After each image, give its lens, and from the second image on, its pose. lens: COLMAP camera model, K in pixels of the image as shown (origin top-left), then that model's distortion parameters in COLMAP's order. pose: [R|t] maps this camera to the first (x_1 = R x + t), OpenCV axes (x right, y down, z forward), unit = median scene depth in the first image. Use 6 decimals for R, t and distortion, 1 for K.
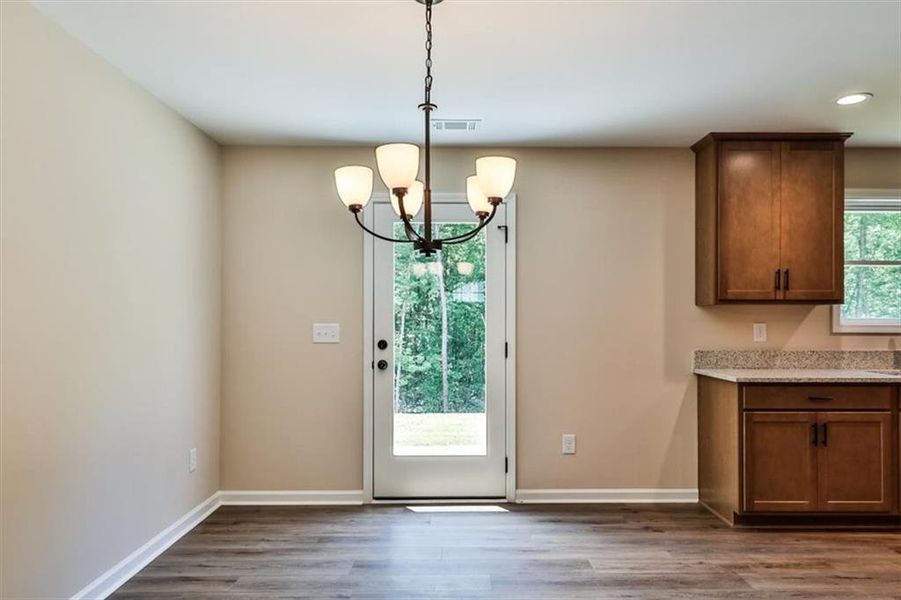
lens RADIAL K [[616.3, 0, 467.9], [0, 616.3, 315.2], [0, 0, 1]] dist [0.008155, 0.004197]
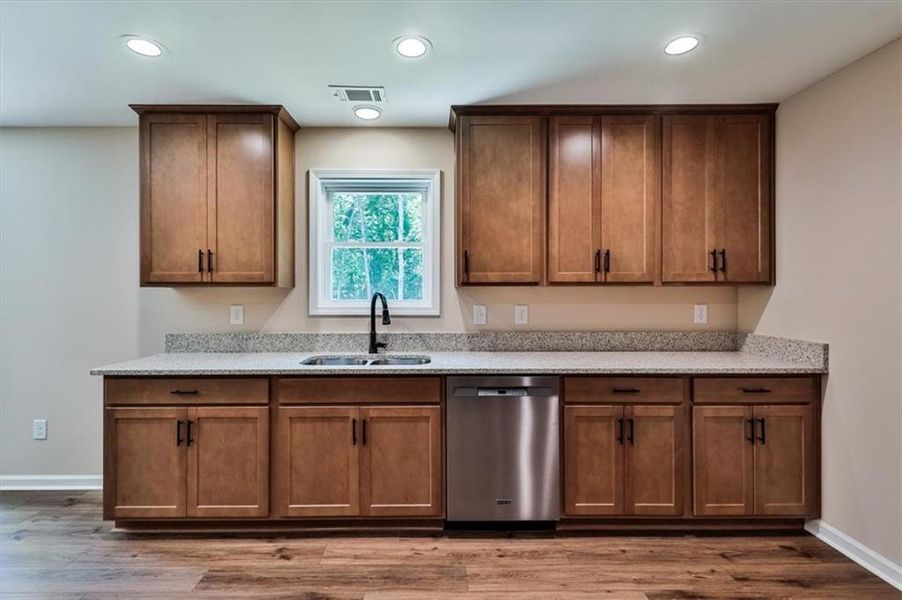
lens RADIAL K [[416.7, 0, 449.9], [0, 416.7, 289.7], [0, 0, 1]] dist [0.001192, -0.000098]
pose [[0.999959, -0.002802, -0.008607, 0.883300], [0.002819, 0.999994, 0.001893, -0.013894], [0.008602, -0.001917, 0.999961, 0.365961]]
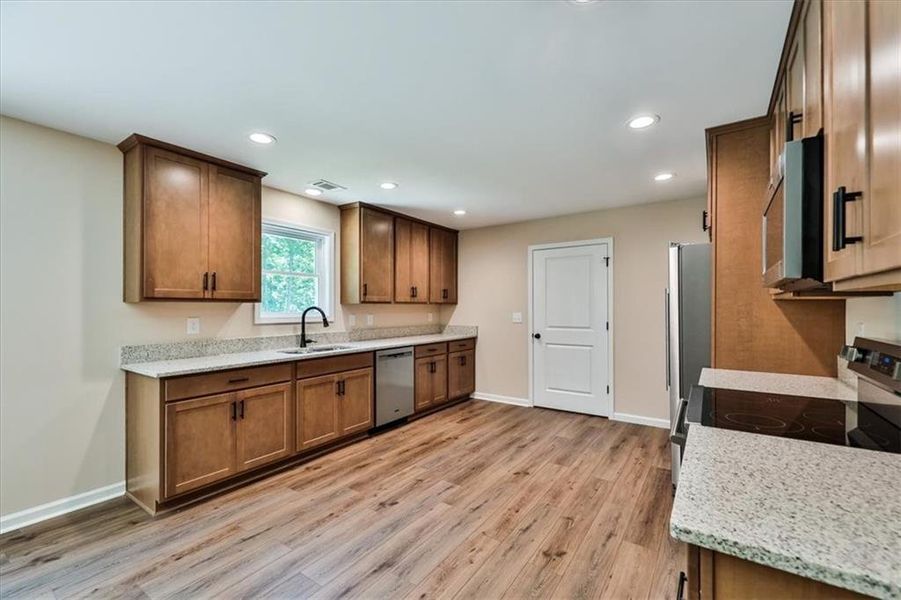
lens RADIAL K [[377.5, 0, 439.0], [0, 377.5, 305.7], [0, 0, 1]] dist [0.001383, -0.000083]
pose [[0.593770, 0.002299, 0.804632, 0.189204], [-0.002697, 0.999996, -0.000867, -0.011958], [-0.804630, -0.001656, 0.593774, 0.222665]]
